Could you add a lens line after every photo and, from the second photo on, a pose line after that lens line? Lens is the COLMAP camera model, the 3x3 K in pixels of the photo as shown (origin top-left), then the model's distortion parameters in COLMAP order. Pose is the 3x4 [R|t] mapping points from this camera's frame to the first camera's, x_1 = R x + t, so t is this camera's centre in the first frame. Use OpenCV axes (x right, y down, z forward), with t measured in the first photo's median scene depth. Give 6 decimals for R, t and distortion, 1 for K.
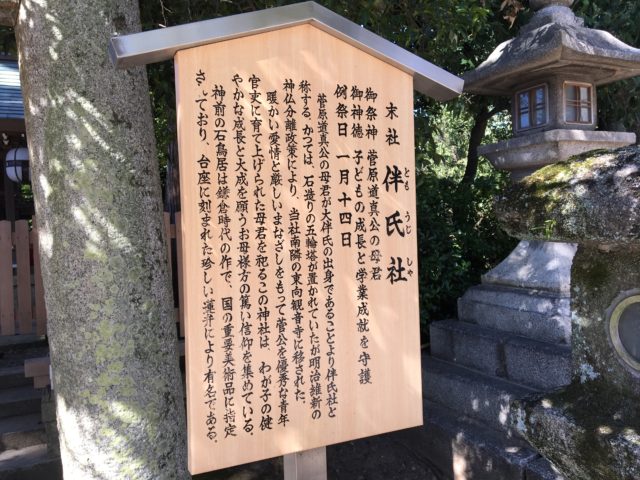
lens RADIAL K [[553.2, 0, 320.0], [0, 553.2, 240.0], [0, 0, 1]] dist [0.098919, -0.001590]
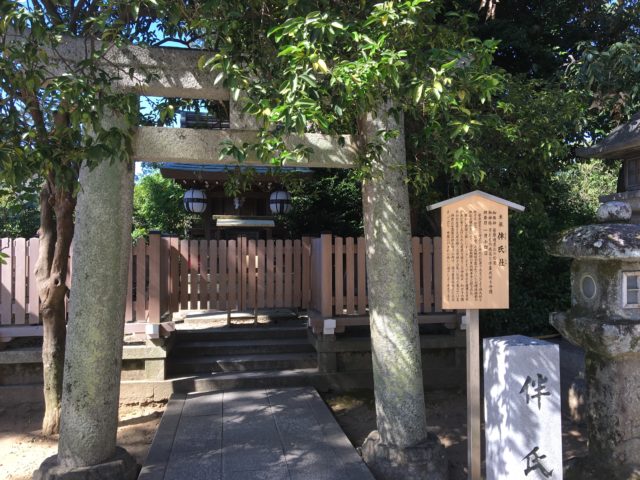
lens RADIAL K [[553.2, 0, 320.0], [0, 553.2, 240.0], [0, 0, 1]] dist [0.098919, -0.001590]
pose [[0.957959, 0.024950, -0.285818, 0.047184], [-0.034417, 0.999011, -0.028145, 0.051420], [0.284833, 0.036799, 0.957870, -2.684069]]
